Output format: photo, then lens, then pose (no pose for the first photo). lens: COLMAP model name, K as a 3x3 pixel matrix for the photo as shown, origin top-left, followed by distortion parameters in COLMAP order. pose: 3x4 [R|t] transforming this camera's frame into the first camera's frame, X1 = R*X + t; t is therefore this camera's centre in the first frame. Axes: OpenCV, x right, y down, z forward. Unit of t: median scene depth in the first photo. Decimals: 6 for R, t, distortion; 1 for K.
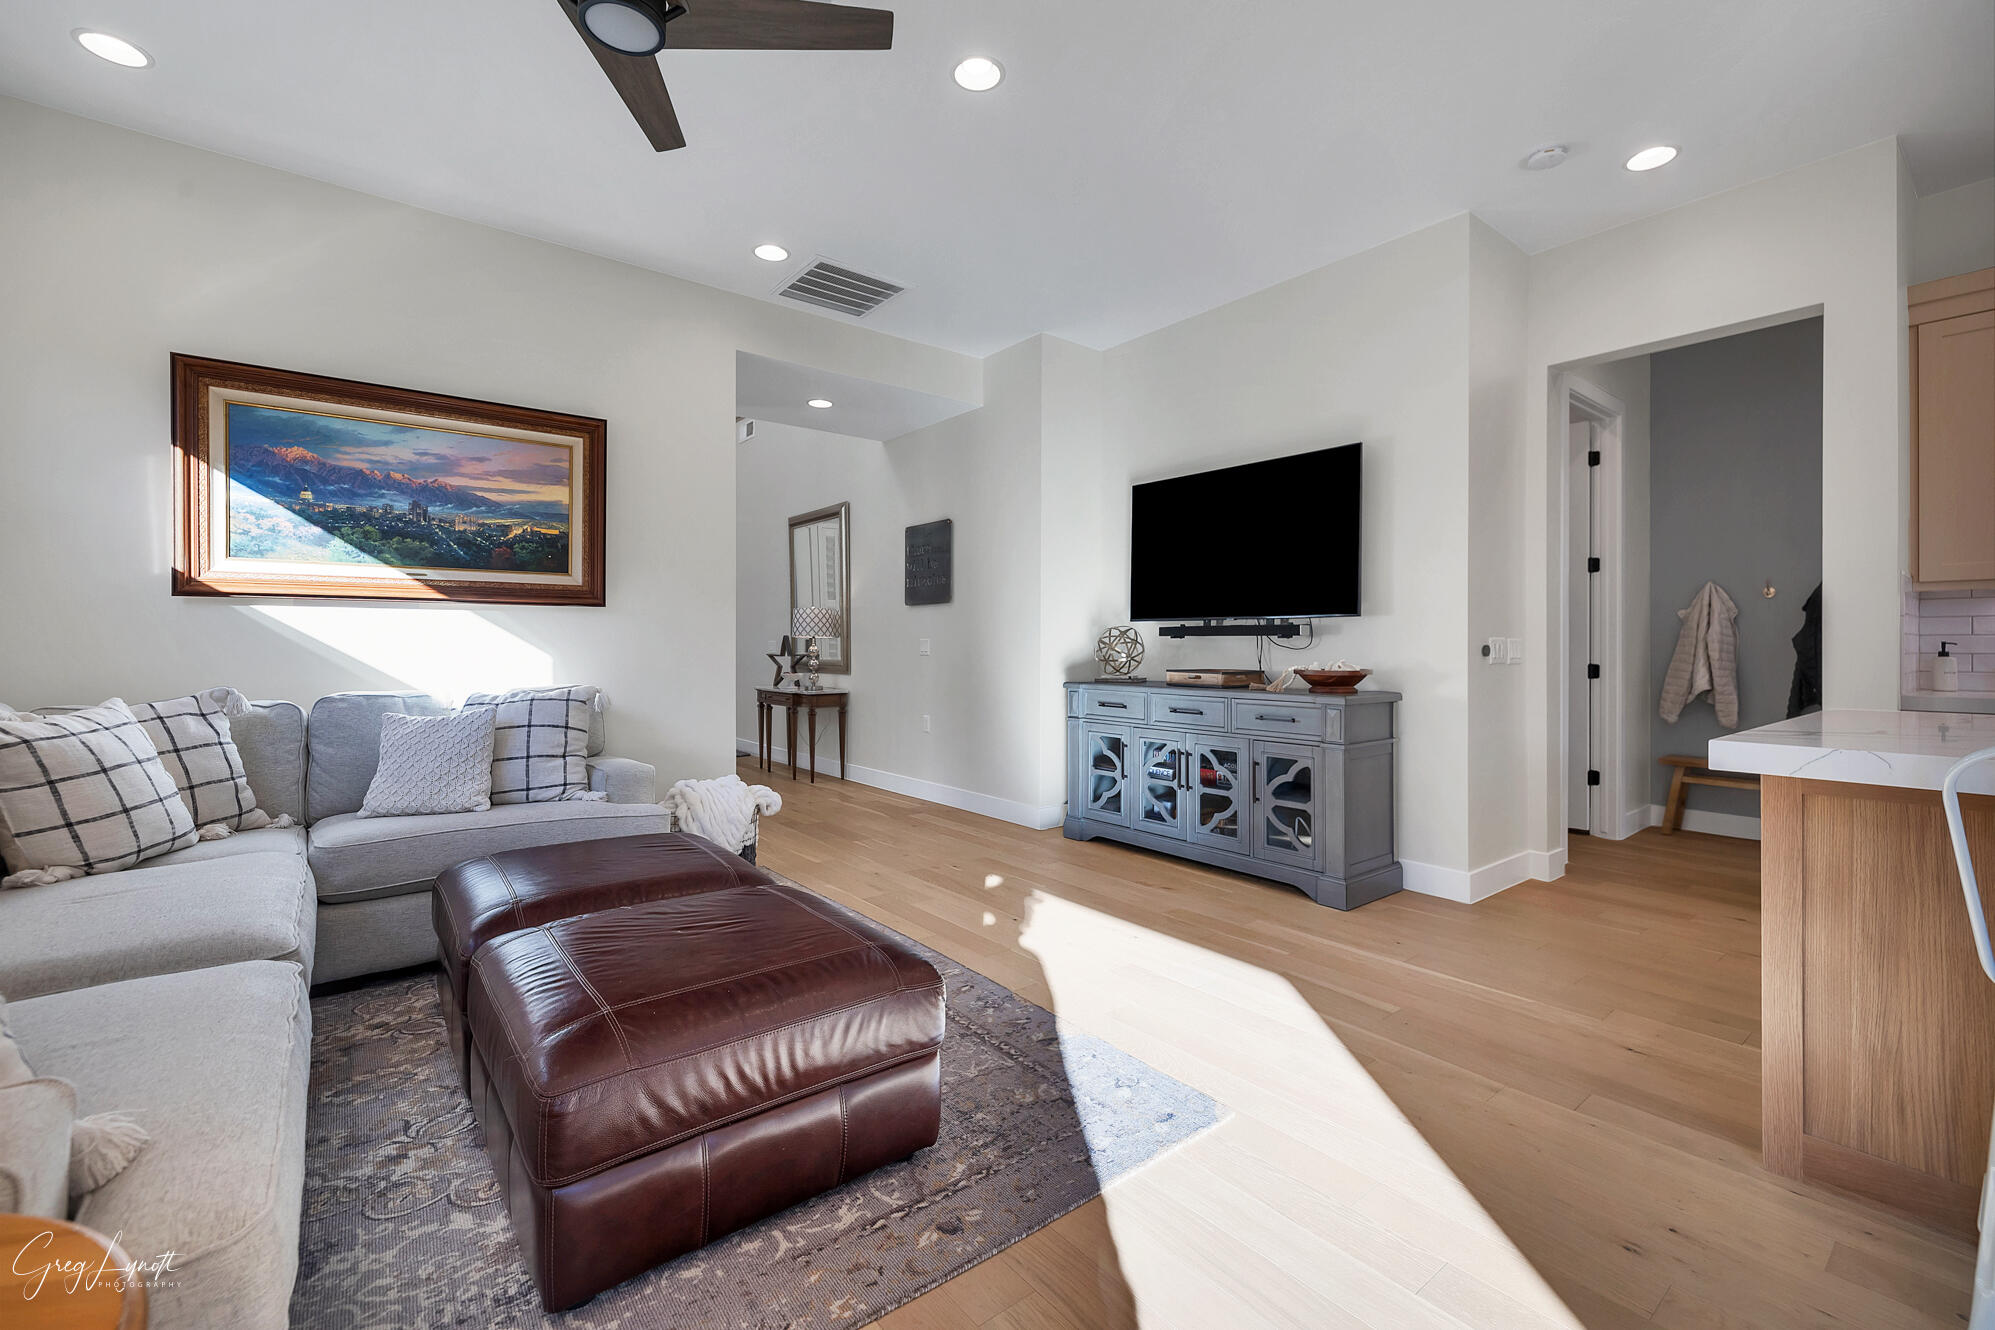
lens RADIAL K [[862.6, 0, 1011.9], [0, 862.6, 637.5], [0, 0, 1]] dist [0.000551, 0.000846]
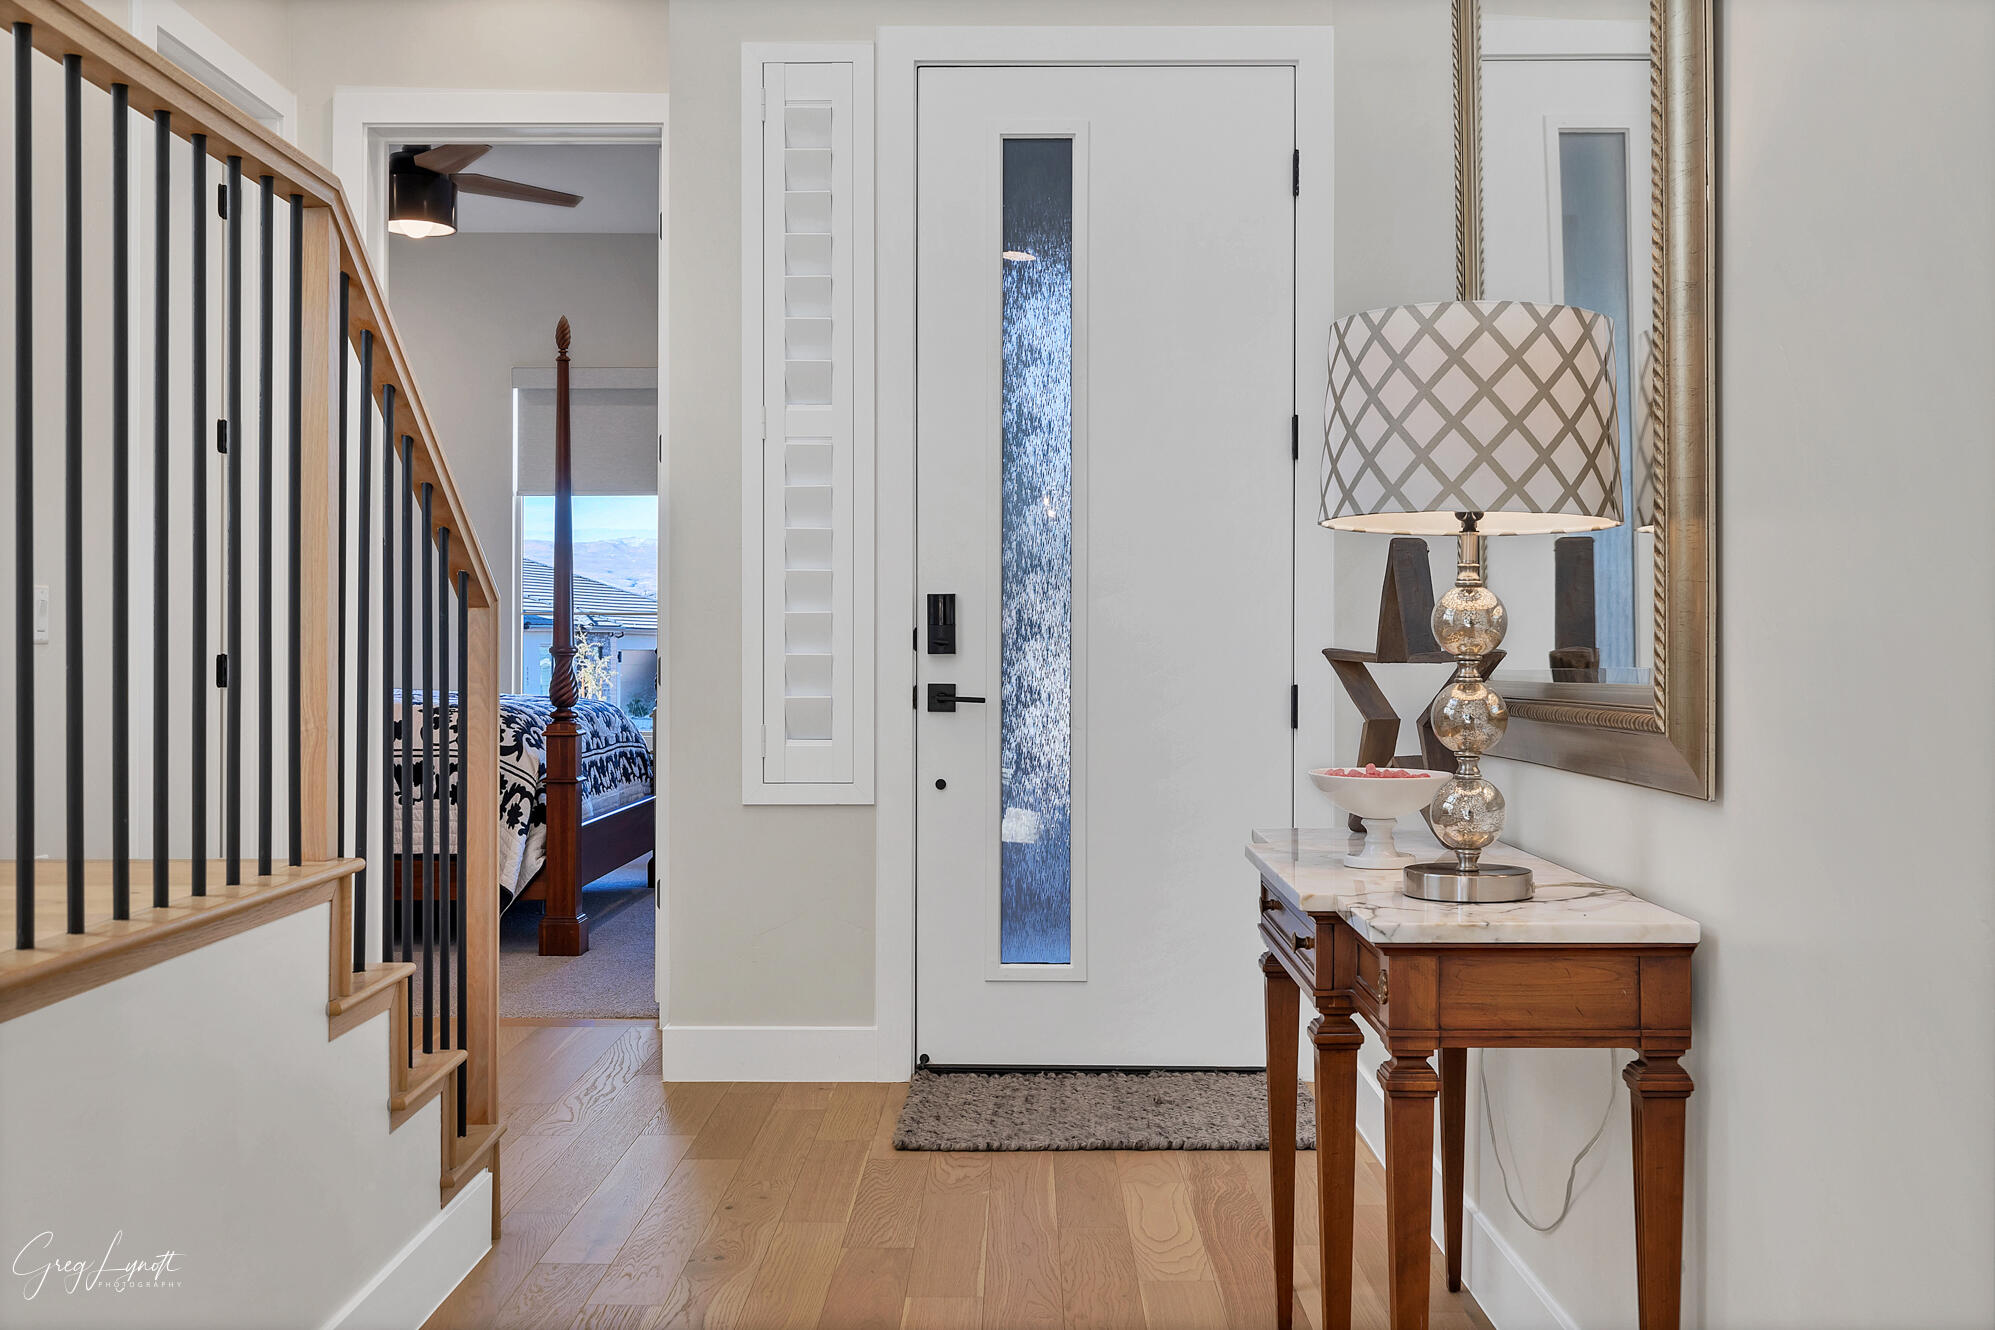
lens RADIAL K [[1957.5, 0, 1000.5], [0, 1957.5, 657.9], [0, 0, 1]] dist [0.013530, 0.000000]
pose [[0.769686, 0.004996, -0.638404, -0.159518], [0.003598, 0.999920, 0.012162, 0.032825], [0.638413, -0.011658, 0.769606, 1.354303]]
